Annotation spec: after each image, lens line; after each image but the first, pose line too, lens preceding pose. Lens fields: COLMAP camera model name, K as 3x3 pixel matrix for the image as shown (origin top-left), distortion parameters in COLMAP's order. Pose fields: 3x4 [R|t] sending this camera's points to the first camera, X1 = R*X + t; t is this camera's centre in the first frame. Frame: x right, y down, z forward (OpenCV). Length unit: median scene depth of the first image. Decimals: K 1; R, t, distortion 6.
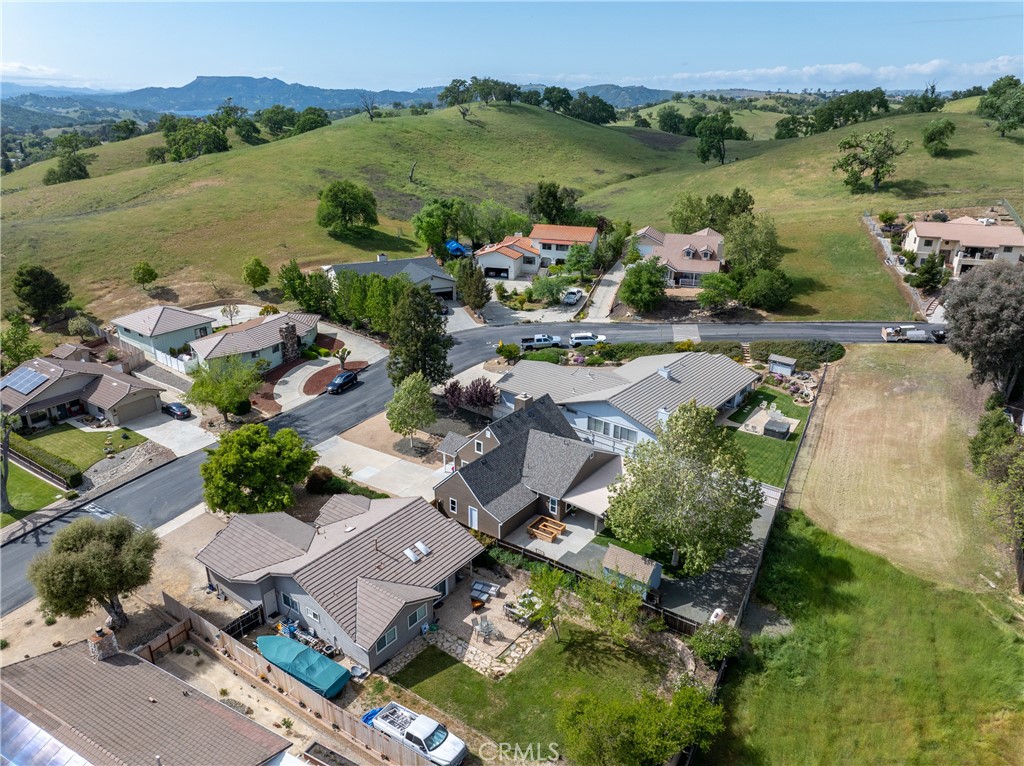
lens RADIAL K [[720.1, 0, 516.0], [0, 720.1, 379.7], [0, 0, 1]] dist [-0.037849, 0.007132]
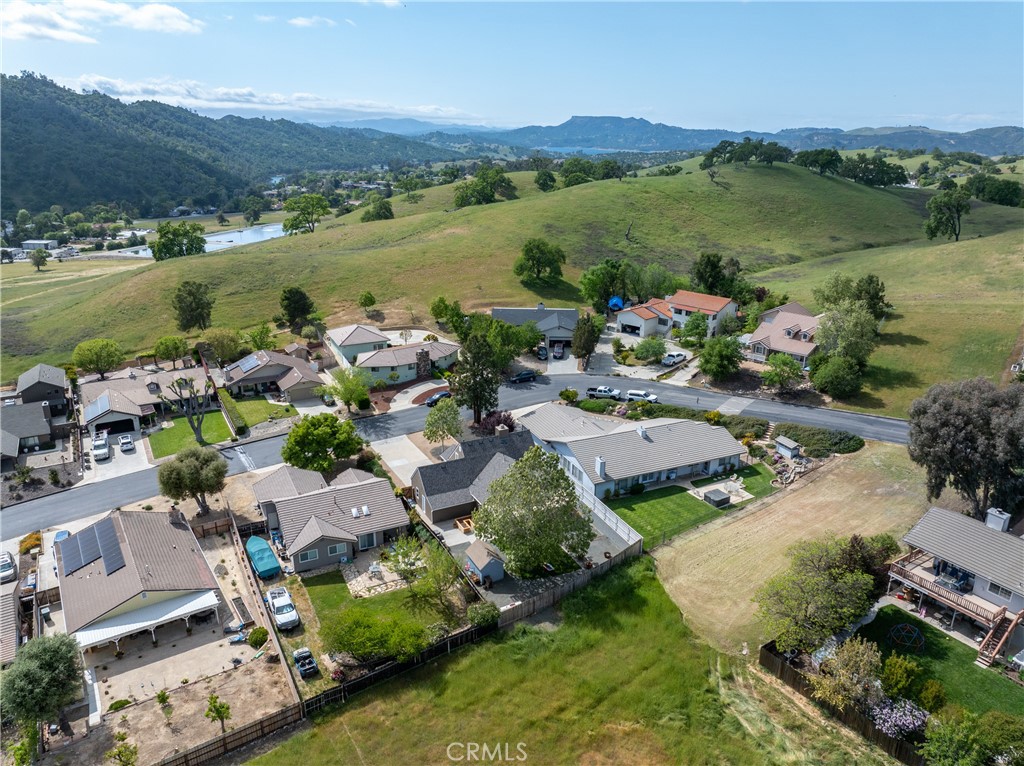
lens RADIAL K [[720.1, 0, 516.0], [0, 720.1, 379.7], [0, 0, 1]] dist [-0.037849, 0.007132]
pose [[0.891638, 0.146145, -0.428513, 0.409747], [-0.166868, 0.985918, -0.010966, -0.036866], [0.420876, 0.081283, 0.903469, -0.125620]]
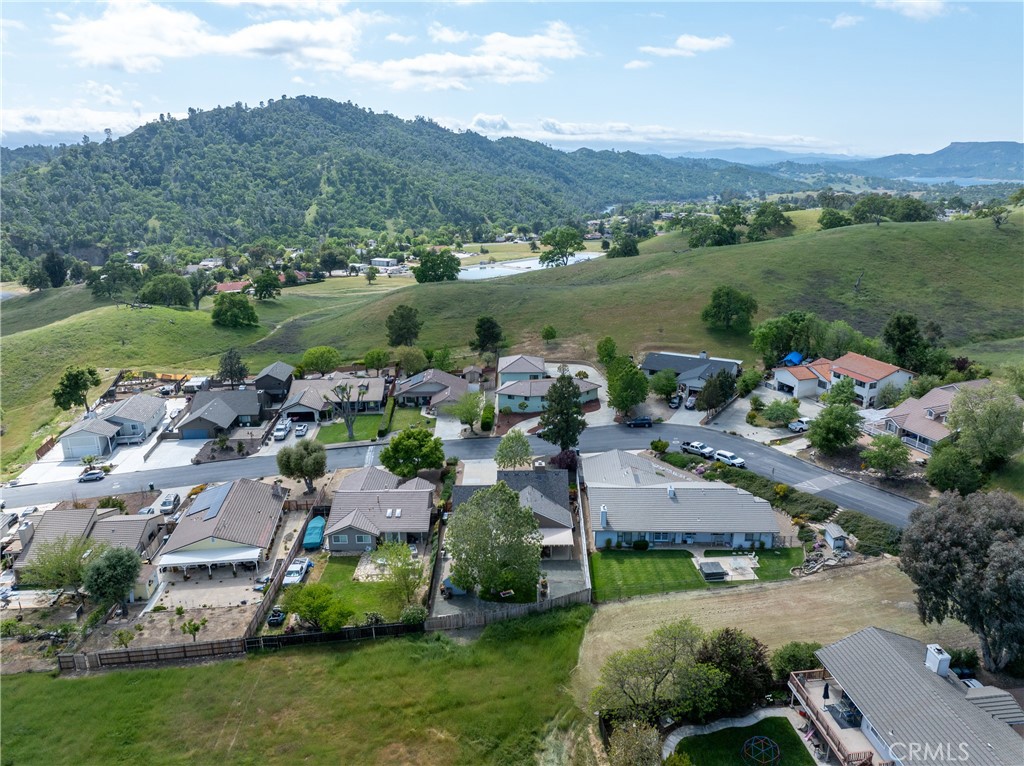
lens RADIAL K [[720.1, 0, 516.0], [0, 720.1, 379.7], [0, 0, 1]] dist [-0.037849, 0.007132]
pose [[0.597964, 0.217639, -0.771409, 0.733676], [-0.280328, 0.958434, 0.053106, -0.139322], [0.750903, 0.184492, 0.634119, 0.023803]]
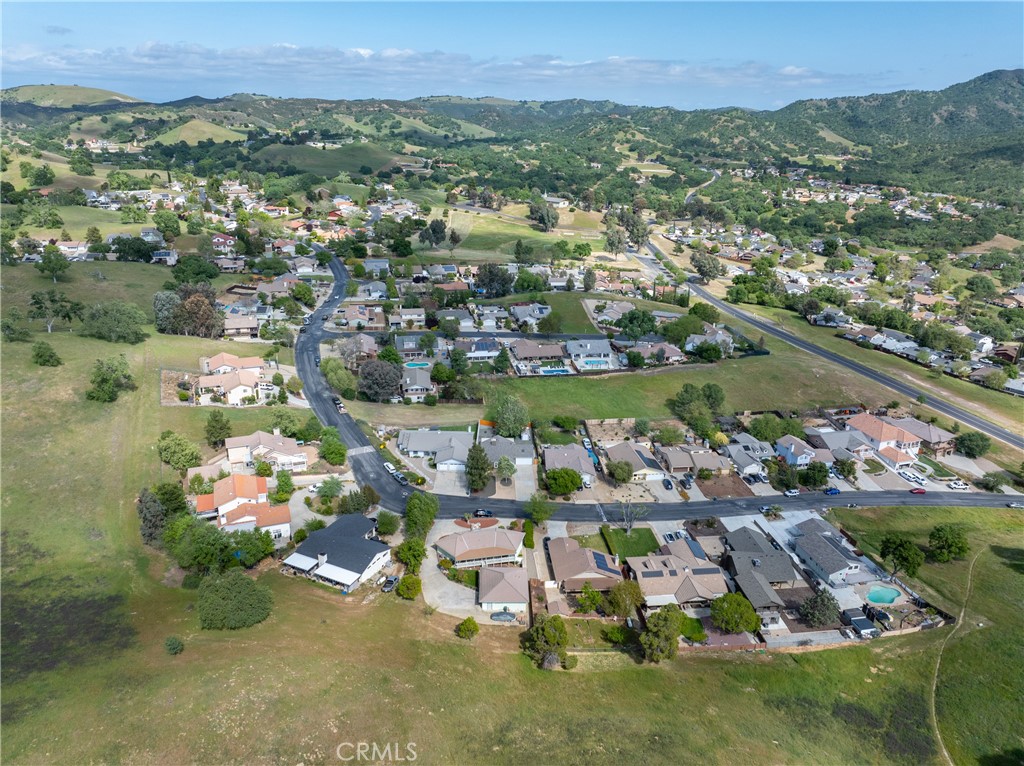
lens RADIAL K [[723.4, 0, 512.0], [0, 723.4, 383.0], [0, 0, 1]] dist [-0.023661, -0.001279]
pose [[-0.617663, -0.298632, 0.727538, -1.549055], [0.260320, 0.795313, 0.547458, -1.288515], [-0.742109, 0.527537, -0.413495, 1.467899]]
